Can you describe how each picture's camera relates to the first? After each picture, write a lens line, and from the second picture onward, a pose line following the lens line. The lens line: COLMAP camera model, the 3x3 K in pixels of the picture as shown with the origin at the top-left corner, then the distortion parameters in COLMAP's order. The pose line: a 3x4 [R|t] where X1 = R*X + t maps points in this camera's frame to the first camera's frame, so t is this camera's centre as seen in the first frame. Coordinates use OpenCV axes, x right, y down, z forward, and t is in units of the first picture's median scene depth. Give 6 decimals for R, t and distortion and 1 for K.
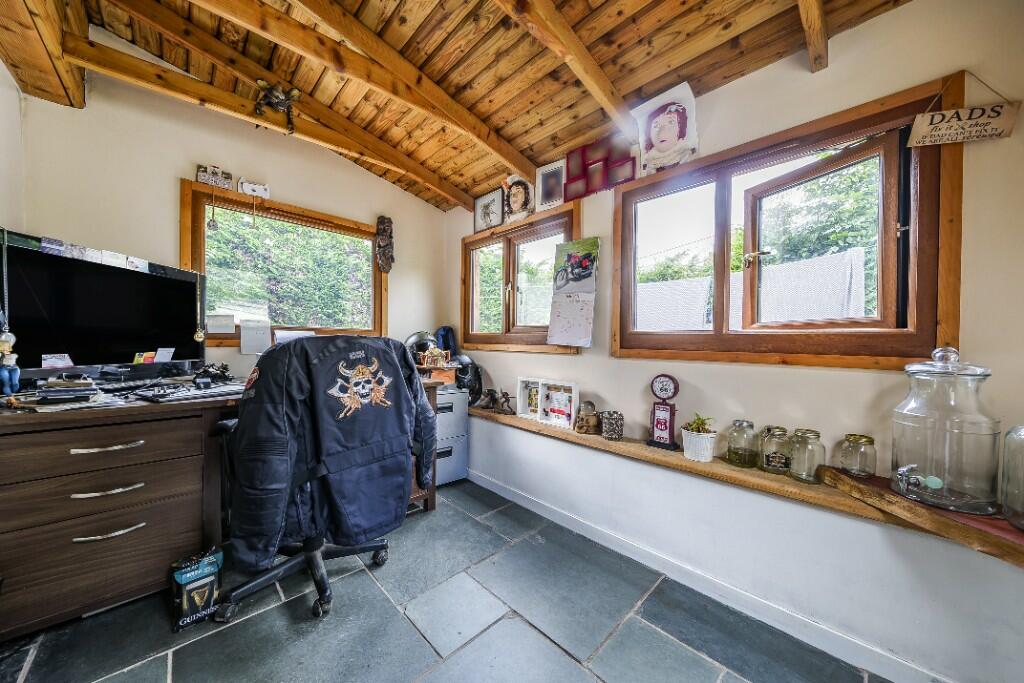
lens RADIAL K [[354.0, 0, 508.4], [0, 354.0, 339.9], [0, 0, 1]] dist [-0.001446, -0.000103]
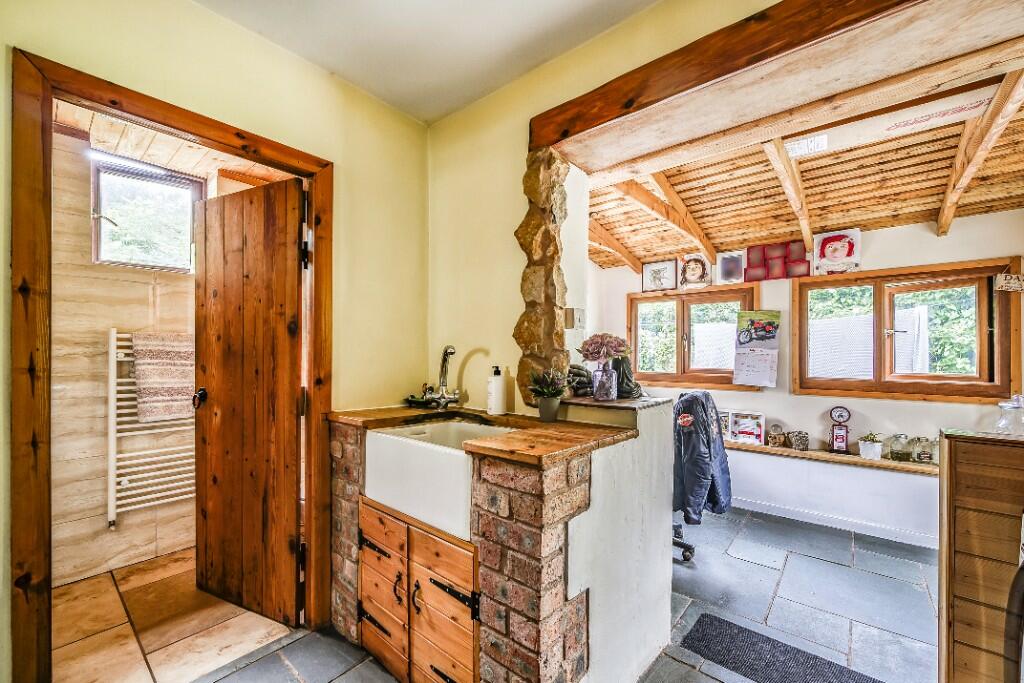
lens RADIAL K [[413.0, 0, 514.9], [0, 413.0, 349.1], [0, 0, 1]] dist [-0.001556, -0.000118]
pose [[0.993449, -0.010827, 0.113765, -1.029531], [0.011811, 0.999898, -0.007973, -0.136573], [-0.113667, 0.009265, 0.993476, -0.559173]]
